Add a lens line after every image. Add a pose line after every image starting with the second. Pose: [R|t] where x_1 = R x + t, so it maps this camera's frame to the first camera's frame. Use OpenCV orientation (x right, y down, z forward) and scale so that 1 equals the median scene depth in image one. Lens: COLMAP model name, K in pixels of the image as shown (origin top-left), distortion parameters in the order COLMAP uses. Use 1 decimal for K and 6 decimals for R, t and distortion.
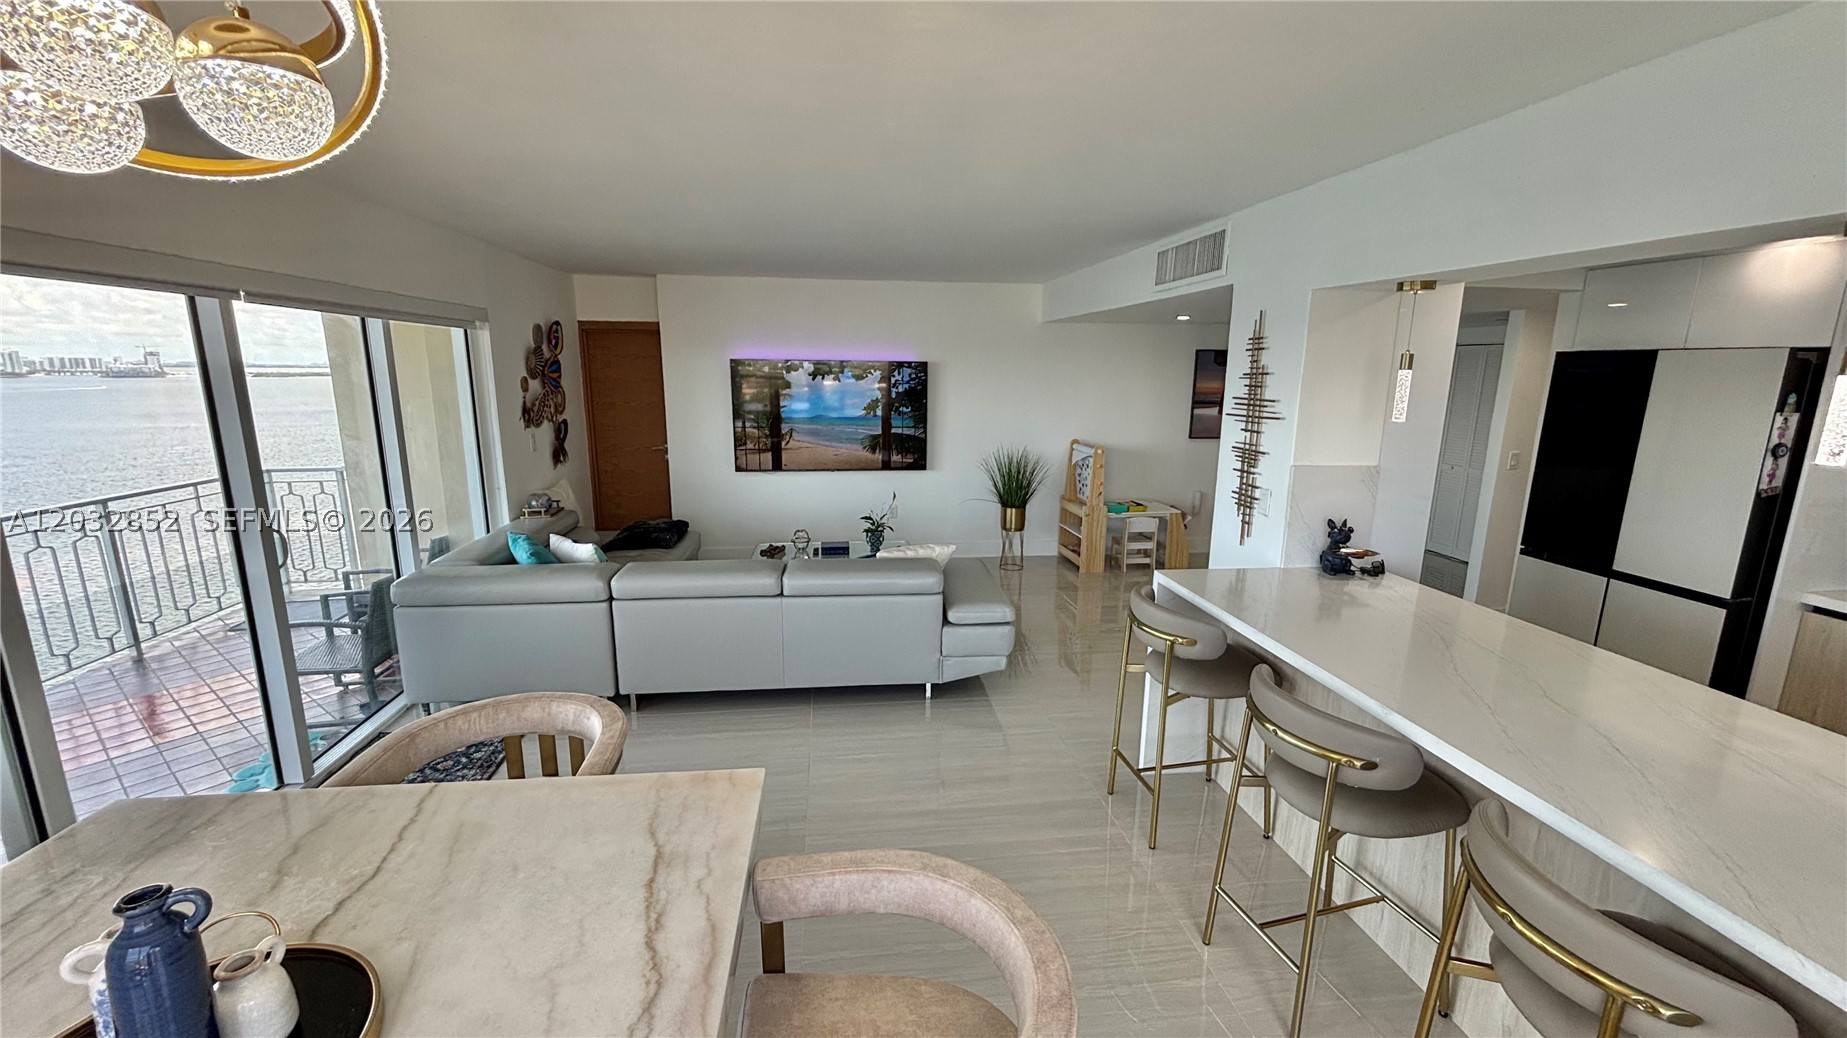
lens RADIAL K [[742.7, 0, 929.6], [0, 742.7, 523.4], [0, 0, 1]] dist [0.007948, -0.001656]
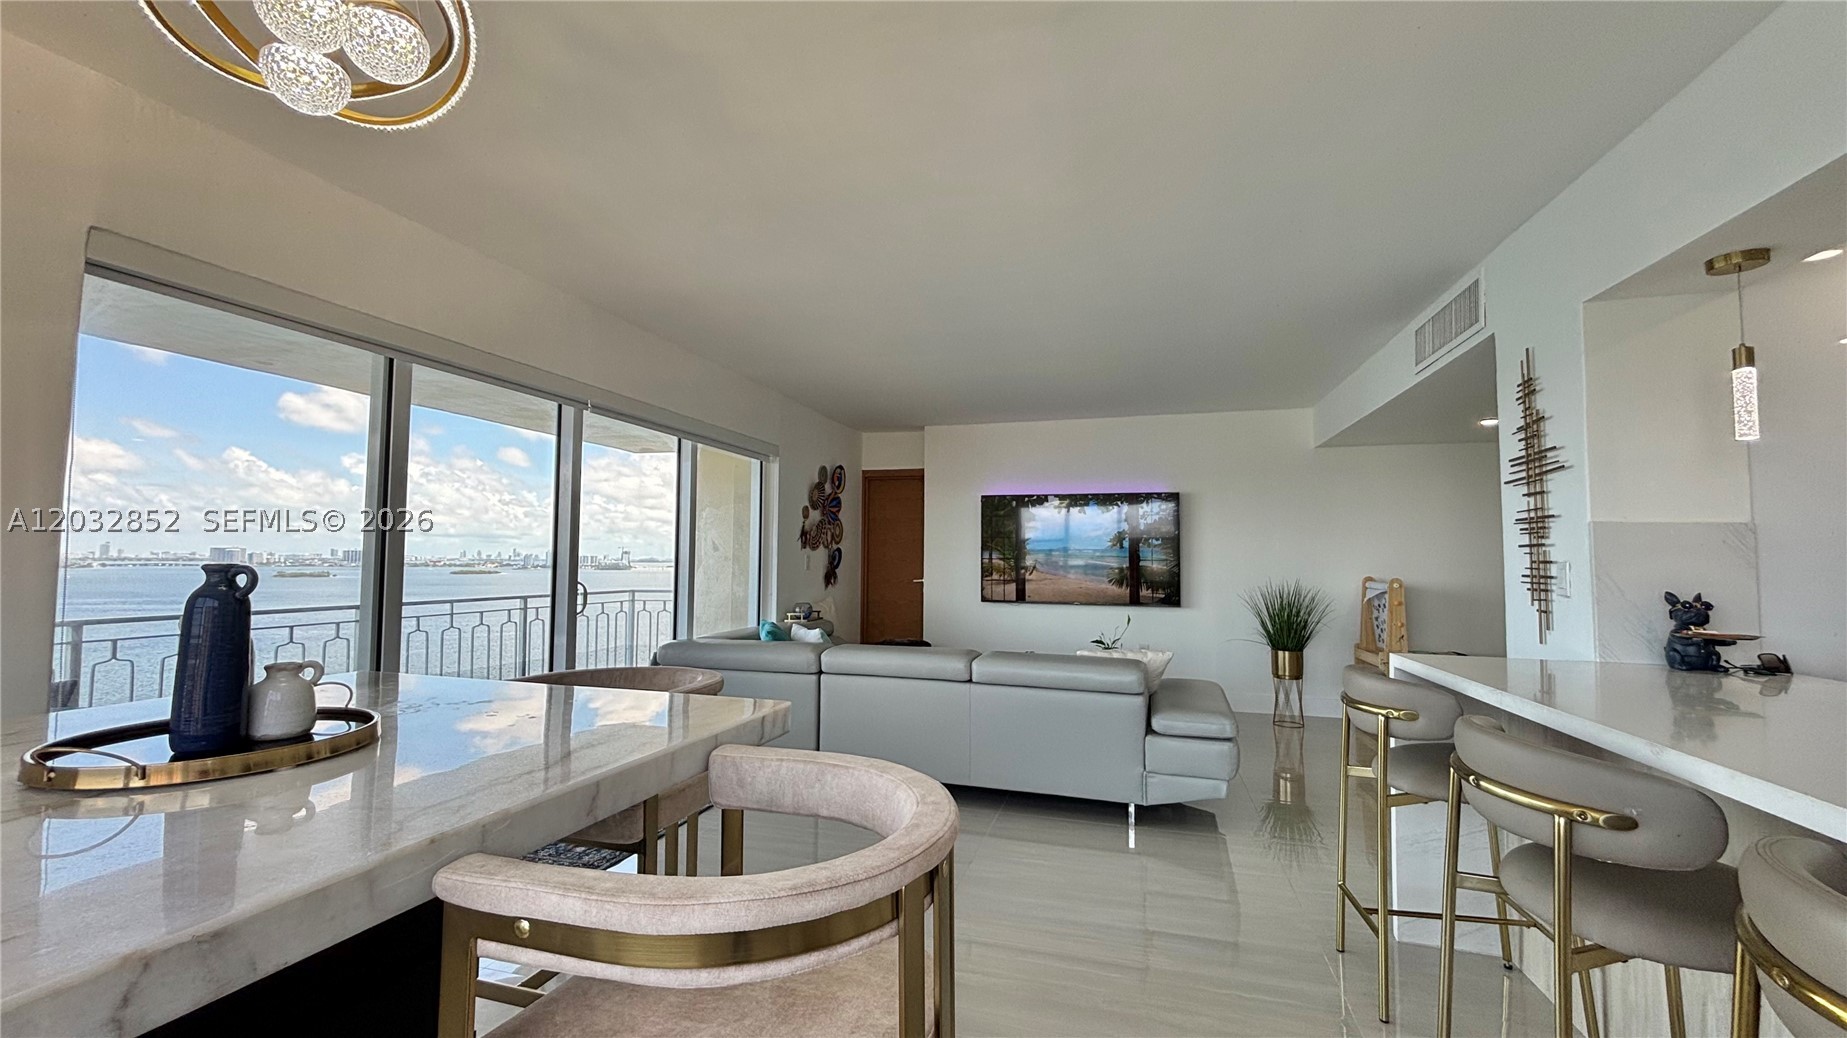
lens RADIAL K [[742.7, 0, 926.8], [0, 742.7, 516.6], [0, 0, 1]] dist [0.007948, -0.001656]
pose [[0.914916, -0.026538, -0.402772, 0.138980], [-0.081216, 0.965327, -0.248090, 0.126380], [0.395390, 0.259693, 0.881037, 0.051042]]
